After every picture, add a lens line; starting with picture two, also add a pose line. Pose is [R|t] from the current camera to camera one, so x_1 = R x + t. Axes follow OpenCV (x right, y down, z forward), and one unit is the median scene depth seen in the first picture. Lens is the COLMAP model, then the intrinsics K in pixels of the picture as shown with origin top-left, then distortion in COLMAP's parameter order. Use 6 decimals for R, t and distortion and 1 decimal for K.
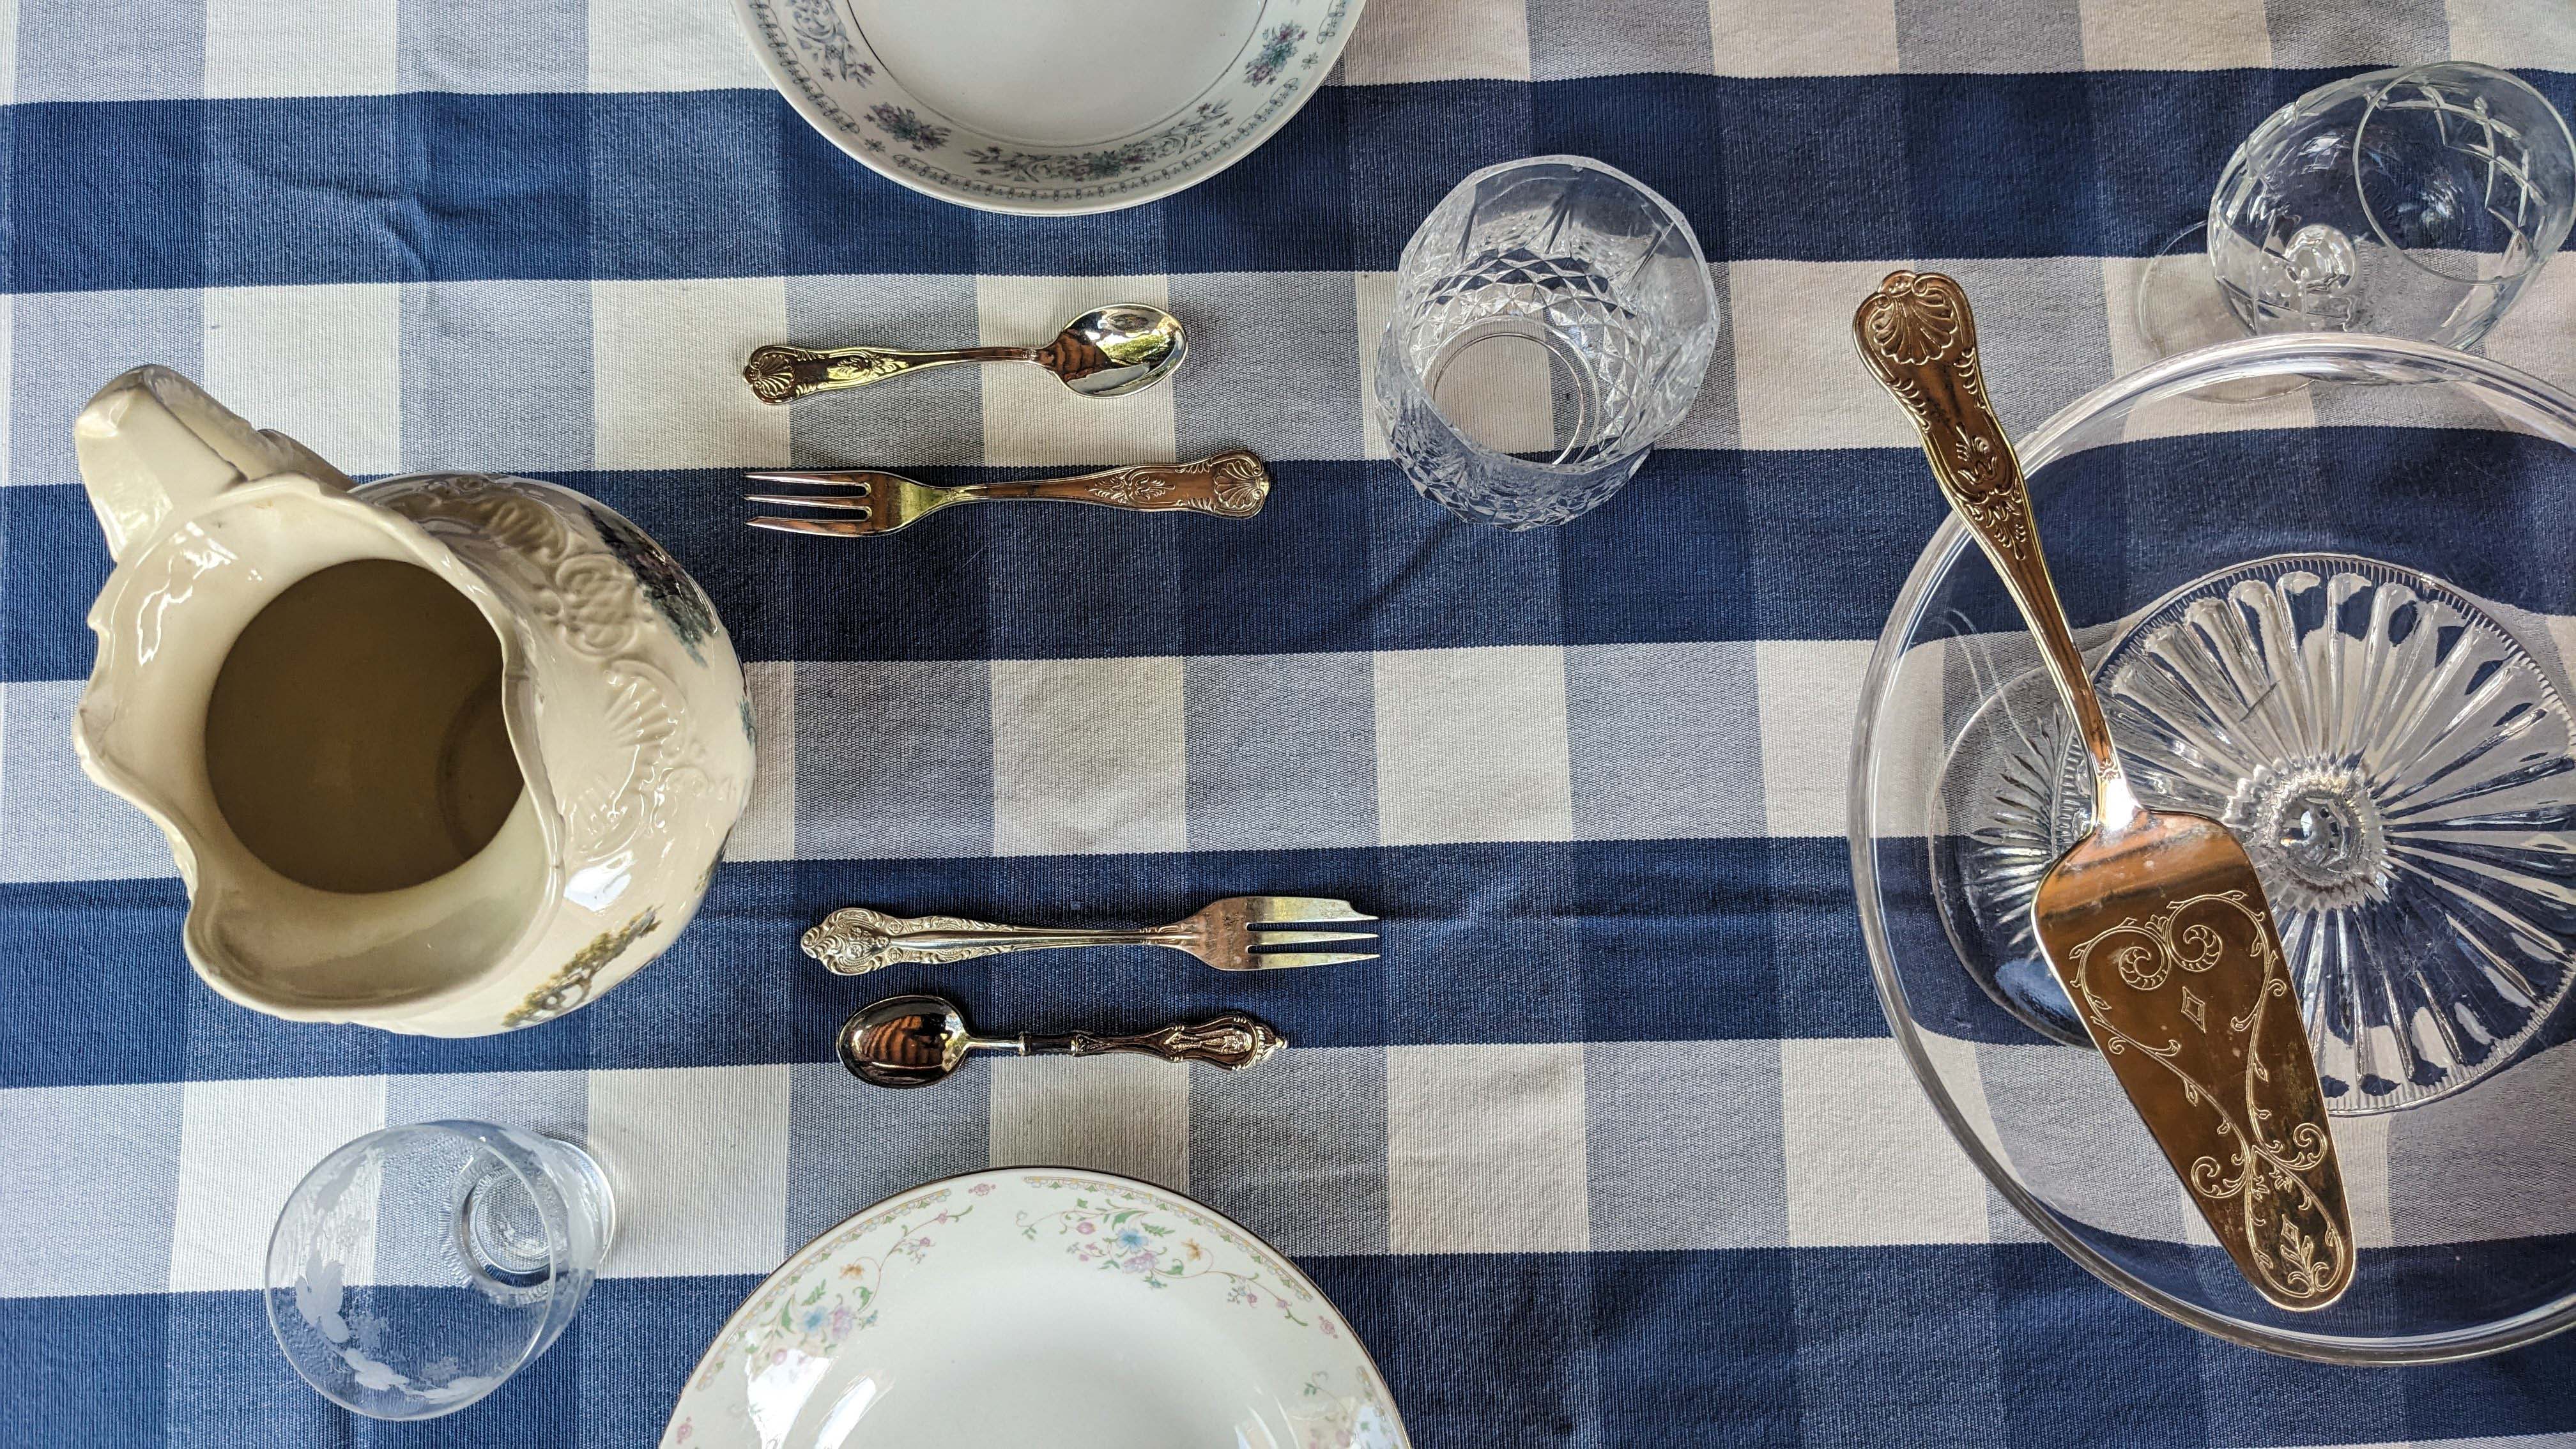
lens RADIAL K [[1911.5, 0, 1318.2], [0, 1911.5, 722.9], [0, 0, 1]] dist [0.038256, -0.084733]
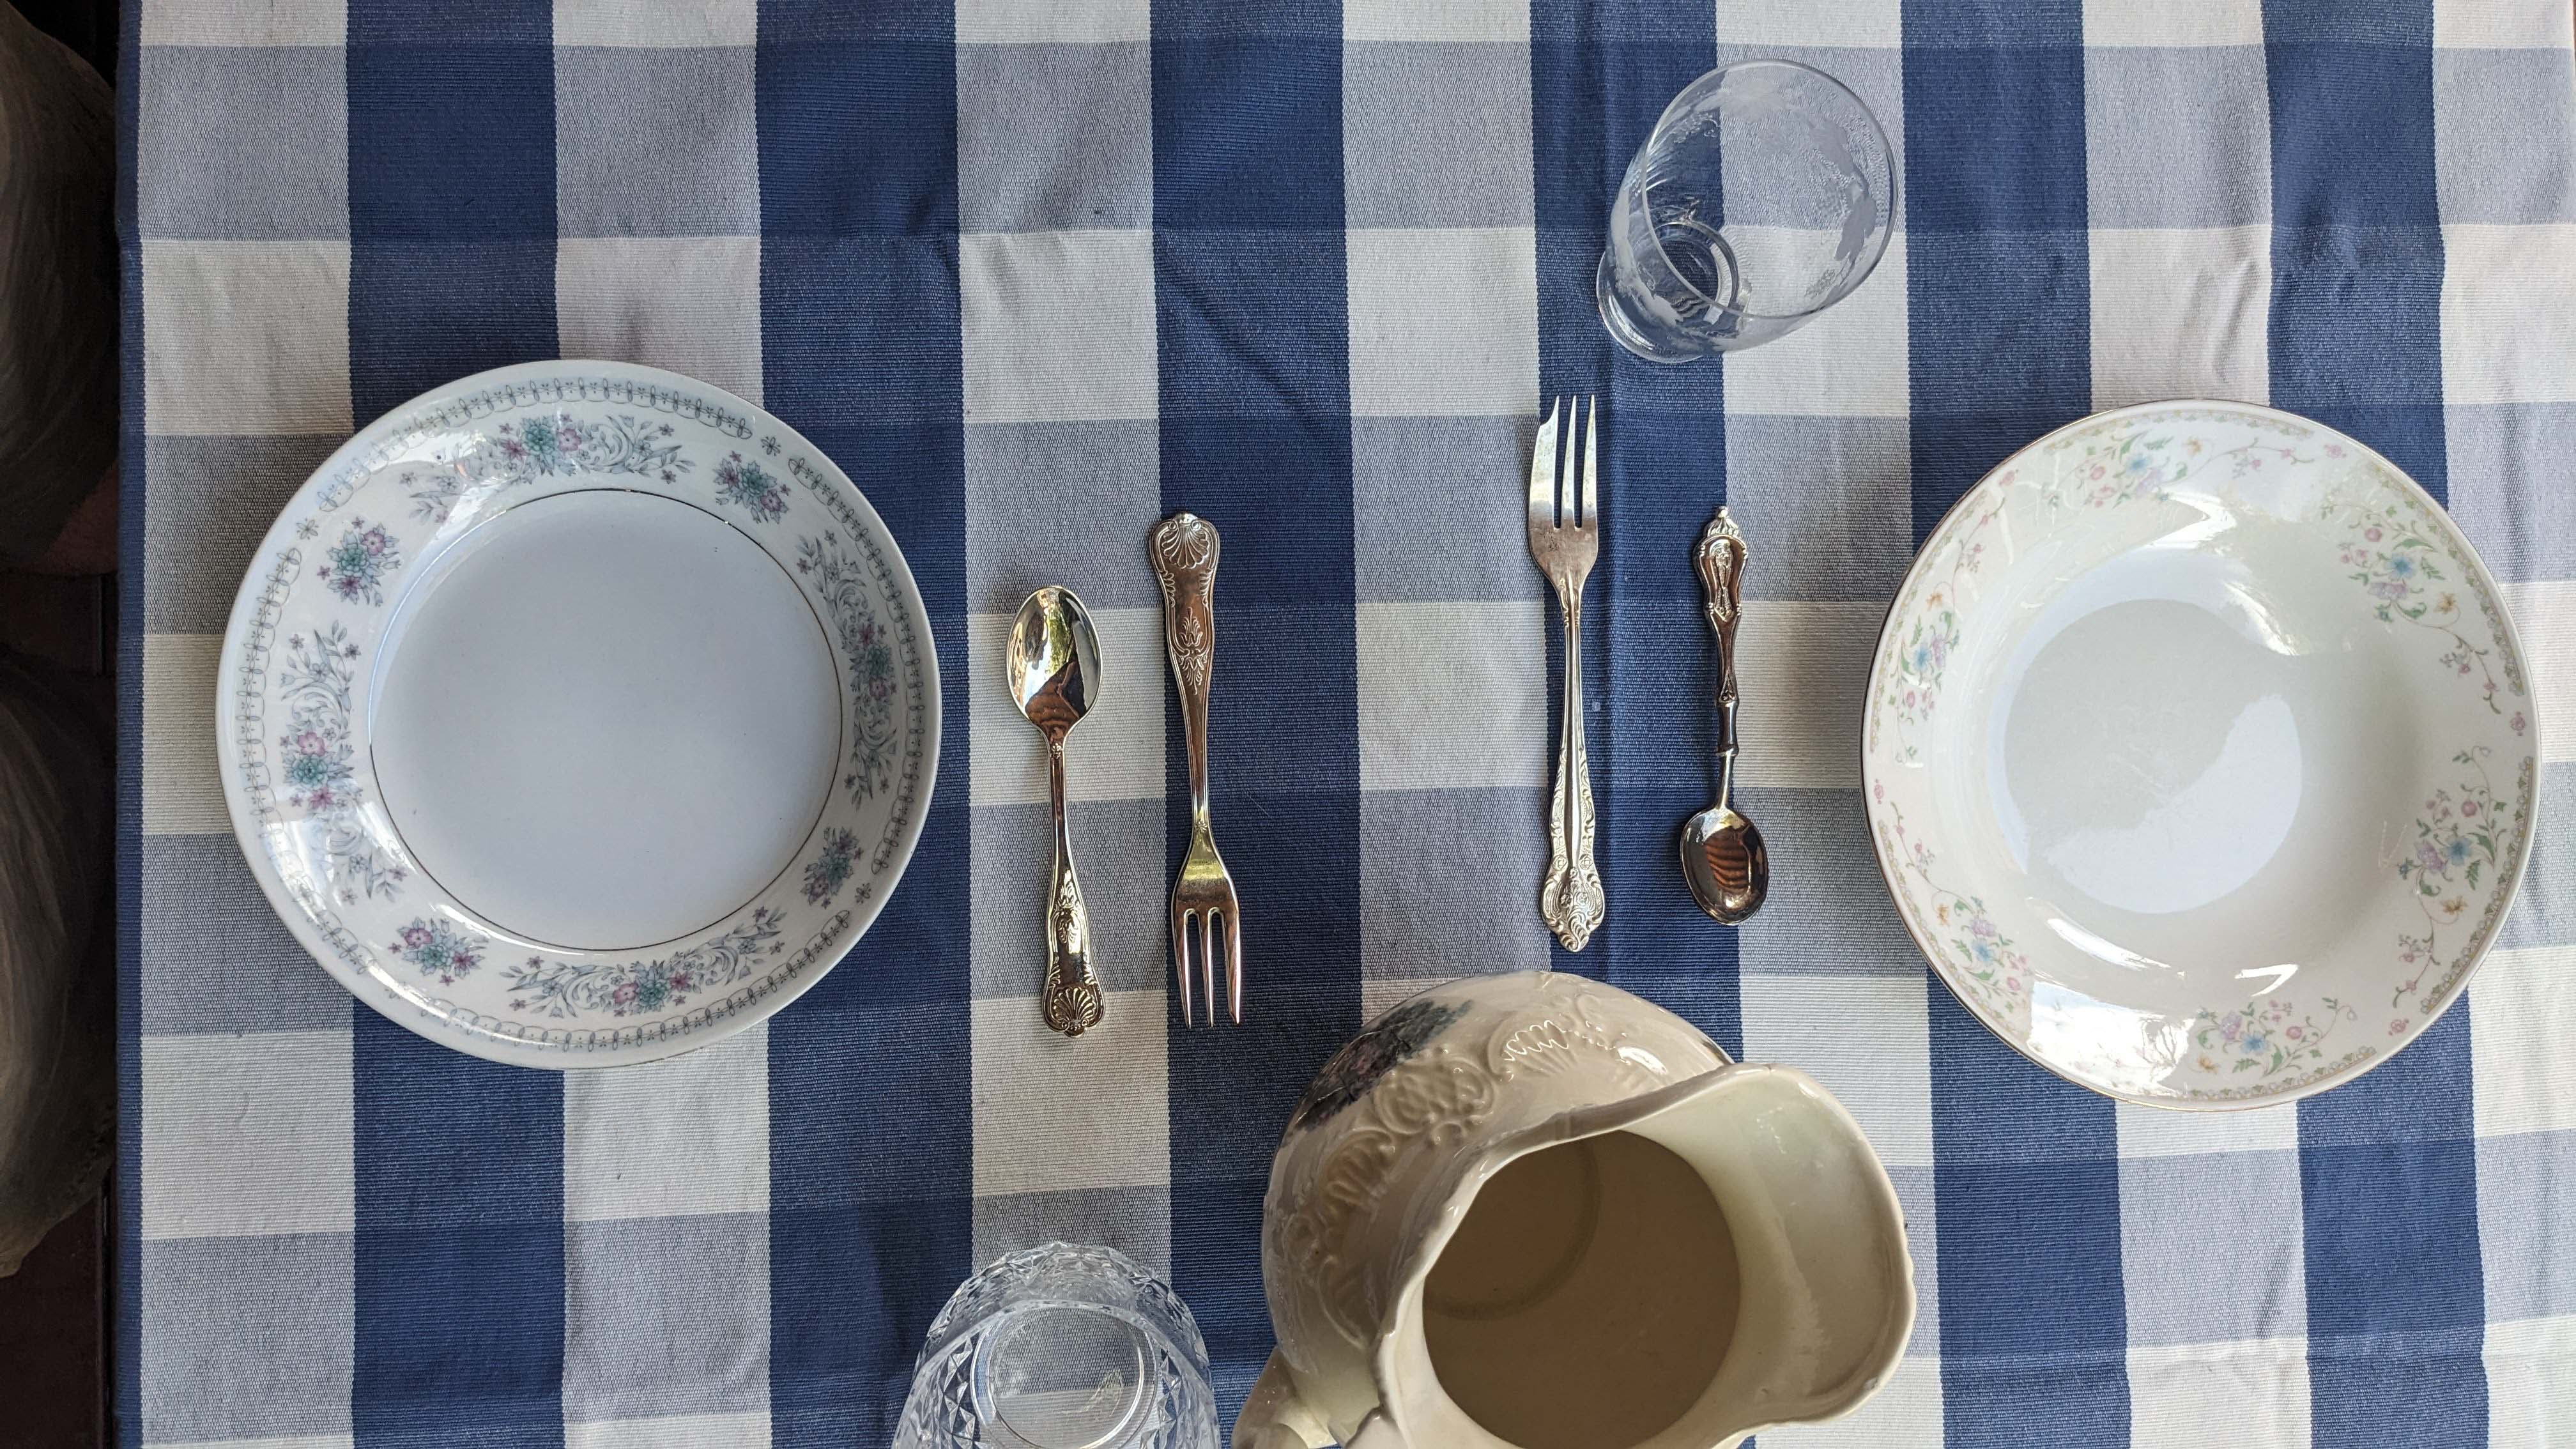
lens RADIAL K [[1911.5, 0, 1318.2], [0, 1911.5, 722.9], [0, 0, 1]] dist [0.038256, -0.084733]
pose [[0.008554, -0.999955, 0.004148, -0.139746], [0.984007, 0.009155, 0.177897, -0.235522], [-0.177927, 0.002560, 0.984040, 0.003213]]
